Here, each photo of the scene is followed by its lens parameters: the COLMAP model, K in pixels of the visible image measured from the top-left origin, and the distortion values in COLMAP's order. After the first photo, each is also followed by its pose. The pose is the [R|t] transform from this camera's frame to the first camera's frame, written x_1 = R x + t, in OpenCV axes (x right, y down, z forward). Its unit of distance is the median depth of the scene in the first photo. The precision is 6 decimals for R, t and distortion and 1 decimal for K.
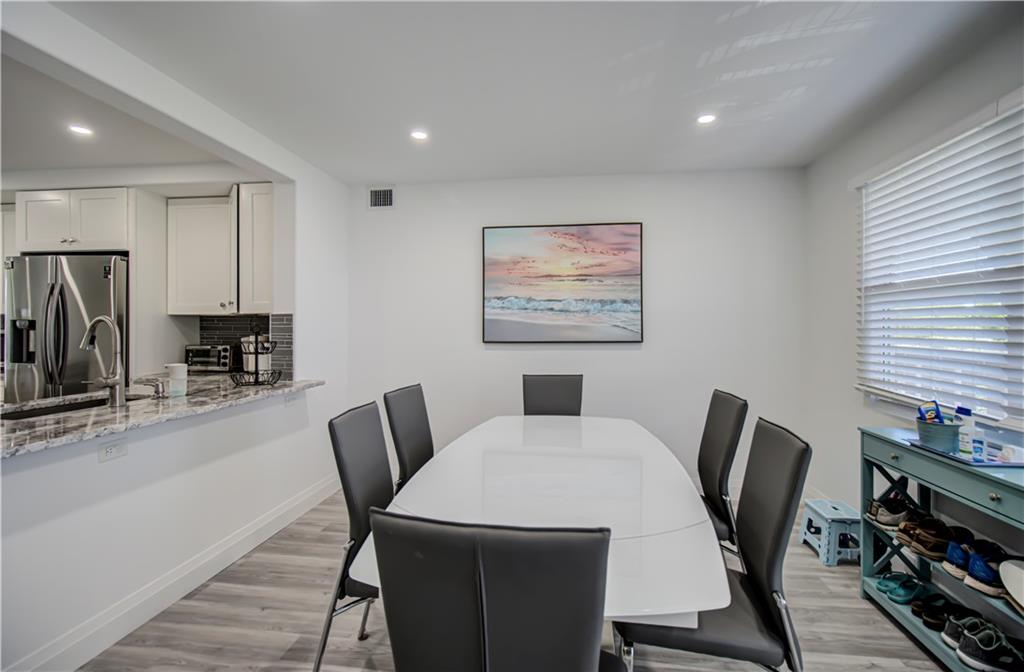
lens RADIAL K [[480.9, 0, 515.5], [0, 480.9, 306.9], [0, 0, 1]] dist [-0.032127, 0.000472]
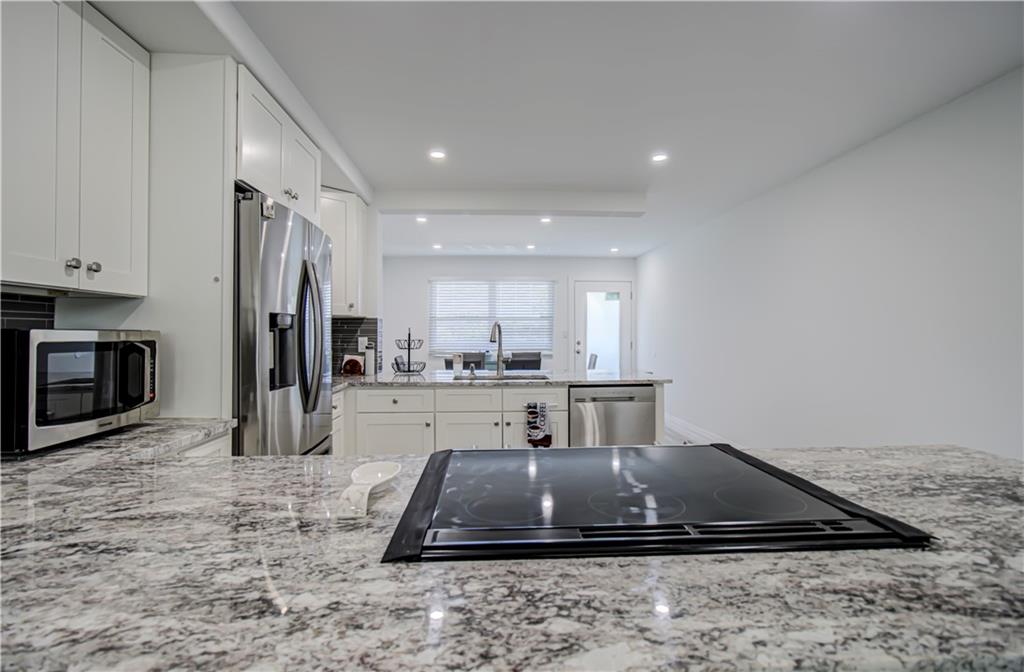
lens RADIAL K [[501.0, 0, 522.9], [0, 501.0, 334.1], [0, 0, 1]] dist [-0.000615, 0.000166]
pose [[-0.196005, -0.004126, 0.980594, -1.622970], [-0.035596, 0.999362, -0.002911, 0.040241], [-0.979957, -0.035476, -0.196027, 0.783630]]
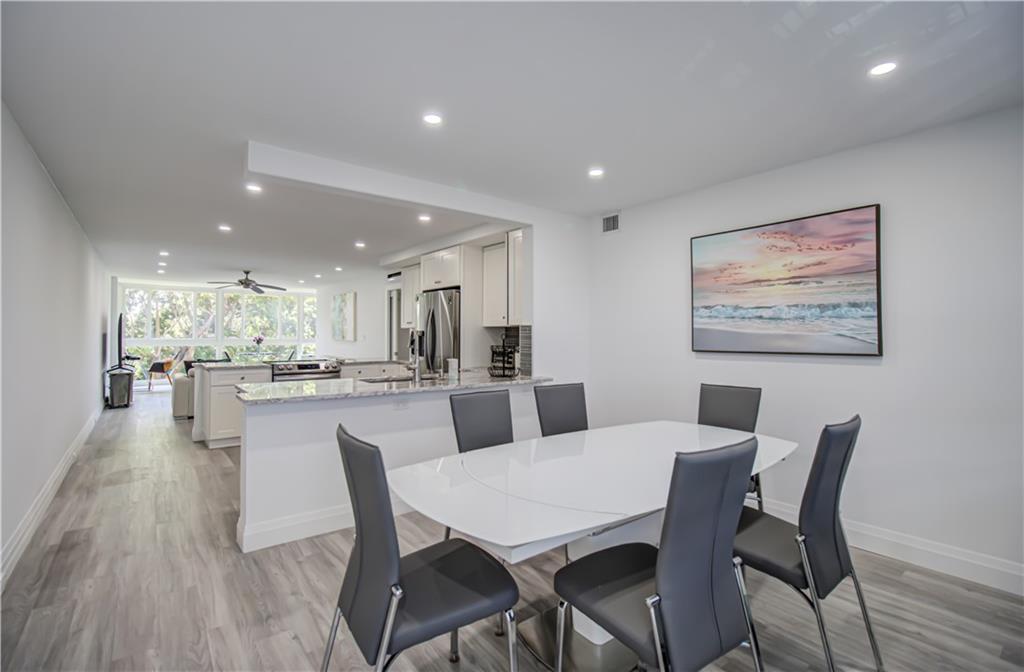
lens RADIAL K [[467.0, 0, 519.1], [0, 467.0, 324.4], [0, 0, 1]] dist [-0.002502, 0.000709]
pose [[0.712258, -0.013448, -0.701789, 0.376302], [0.023051, 0.999725, 0.004237, 0.004569], [0.701539, -0.019195, 0.712373, 0.037390]]
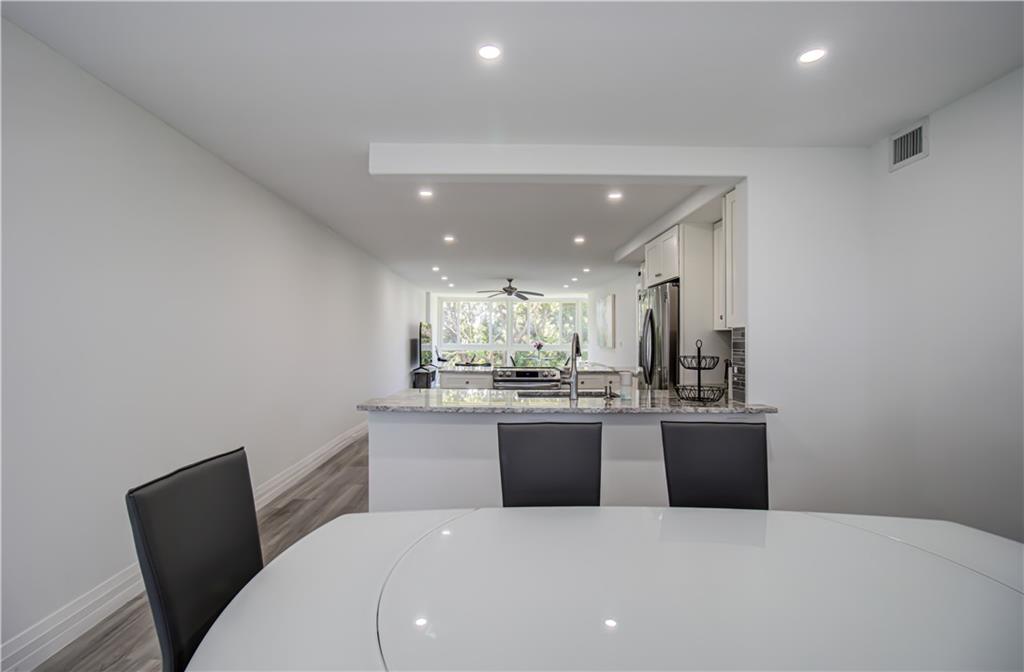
lens RADIAL K [[501.4, 0, 498.8], [0, 501.4, 334.7], [0, 0, 1]] dist [-0.066601, 0.060248]
pose [[0.115877, -0.008410, -0.993228, 0.347033], [0.030126, 0.999534, -0.004949, 0.016346], [0.992807, -0.029348, 0.116077, 0.384233]]
